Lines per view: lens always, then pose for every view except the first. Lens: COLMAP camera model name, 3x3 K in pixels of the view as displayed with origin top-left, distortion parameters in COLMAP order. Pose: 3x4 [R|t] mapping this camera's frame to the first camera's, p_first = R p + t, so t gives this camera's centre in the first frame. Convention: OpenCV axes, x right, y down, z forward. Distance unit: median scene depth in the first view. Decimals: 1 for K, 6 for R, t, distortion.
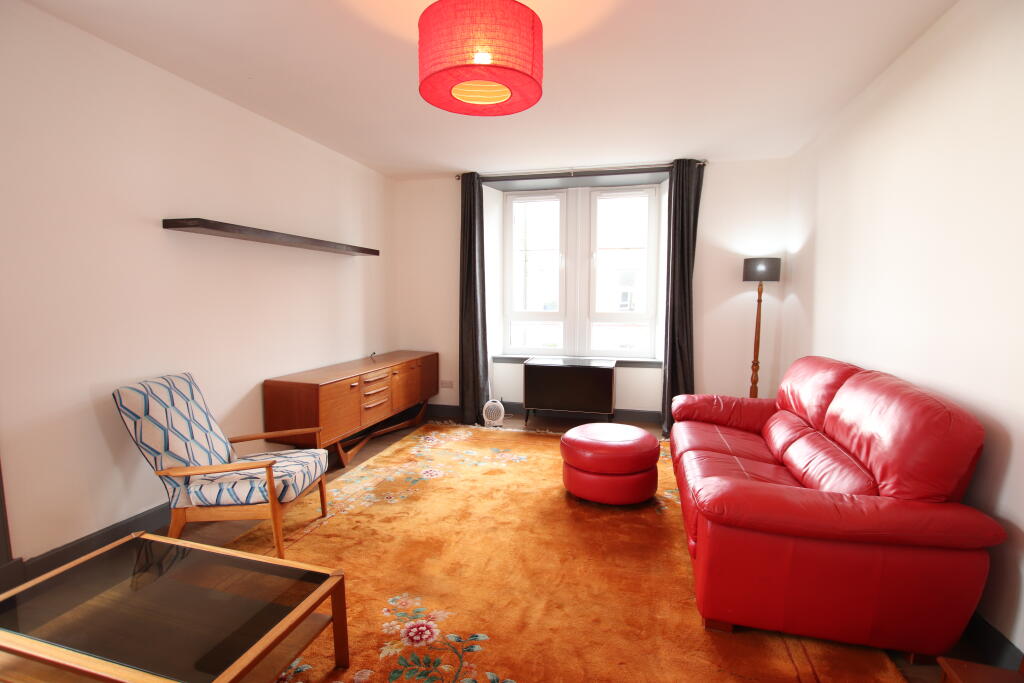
lens RADIAL K [[473.9, 0, 514.2], [0, 473.9, 347.2], [0, 0, 1]] dist [-0.032785, 0.005255]
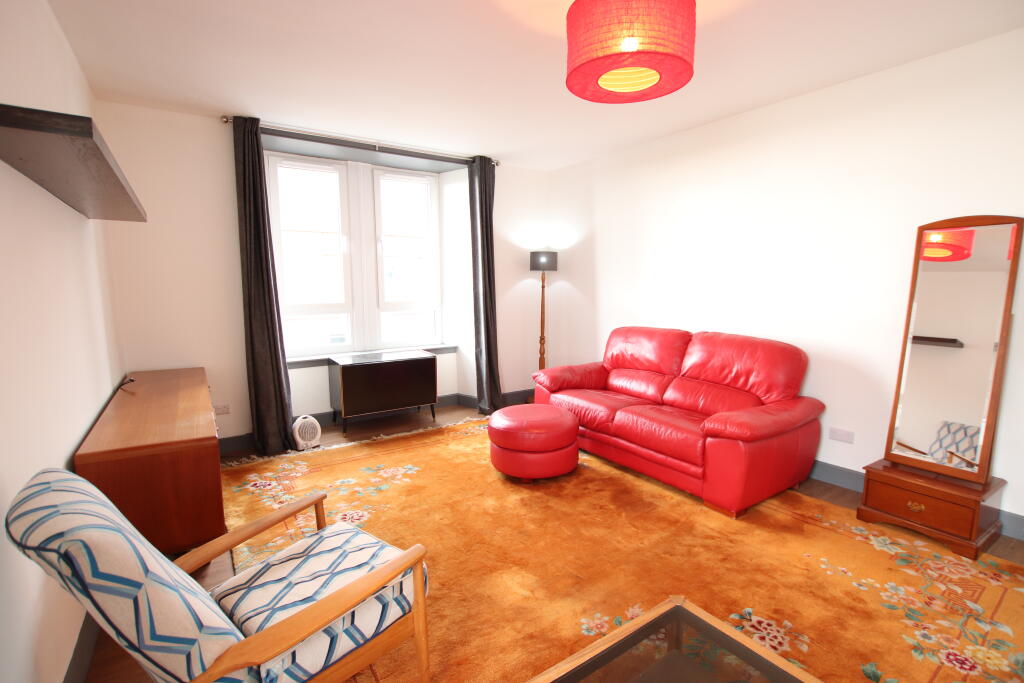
lens RADIAL K [[473.9, 0, 514.2], [0, 473.9, 347.2], [0, 0, 1]] dist [-0.032785, 0.005255]
pose [[0.651208, -0.106444, 0.751397, -0.455975], [0.083964, 0.994142, 0.068063, -0.031947], [-0.754240, 0.018767, 0.656330, 0.243390]]
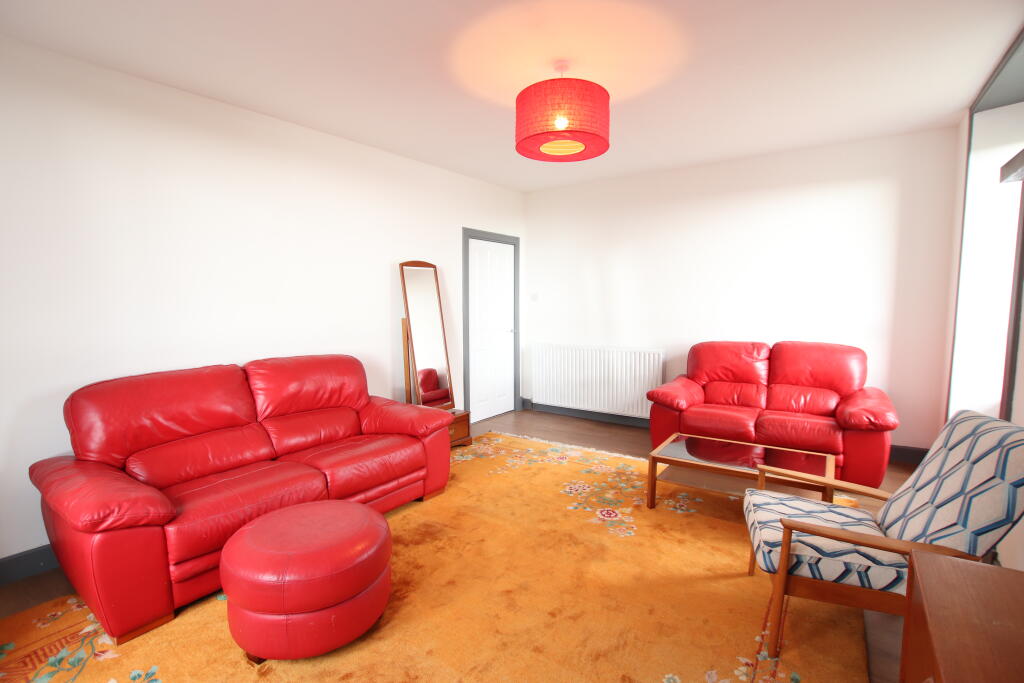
lens RADIAL K [[473.9, 0, 514.2], [0, 473.9, 347.2], [0, 0, 1]] dist [-0.032785, 0.005255]
pose [[-0.937398, -0.032639, 0.346727, -0.187016], [0.038471, 0.979801, 0.196242, -0.115361], [-0.346128, 0.197296, -0.917208, 1.054124]]
